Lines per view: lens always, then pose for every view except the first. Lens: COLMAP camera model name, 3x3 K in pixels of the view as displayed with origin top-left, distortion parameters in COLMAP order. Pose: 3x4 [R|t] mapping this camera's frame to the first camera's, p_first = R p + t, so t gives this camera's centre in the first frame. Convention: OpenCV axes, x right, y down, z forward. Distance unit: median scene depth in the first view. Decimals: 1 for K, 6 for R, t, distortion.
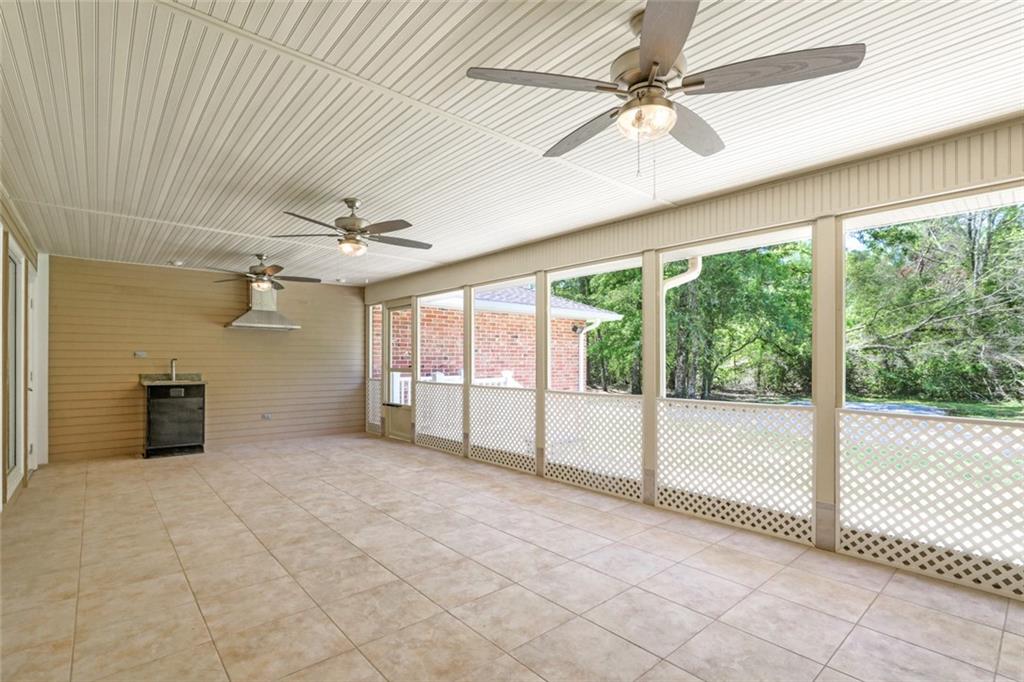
lens RADIAL K [[481.2, 0, 495.5], [0, 481.2, 363.5], [0, 0, 1]] dist [-0.021695, 0.008113]
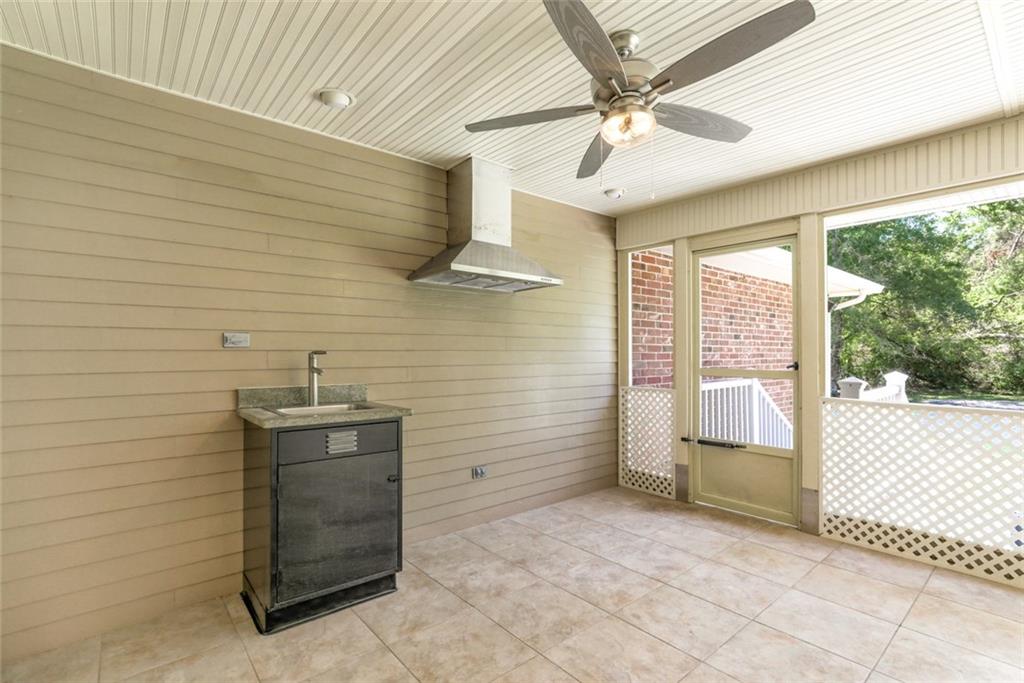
lens RADIAL K [[481.2, 0, 511.8], [0, 481.2, 346.5], [0, 0, 1]] dist [-0.021695, 0.008113]
pose [[0.999916, -0.000827, 0.012935, -0.115399], [0.001048, 0.999853, -0.017091, -0.001405], [-0.012919, 0.017103, 0.999770, 0.133660]]
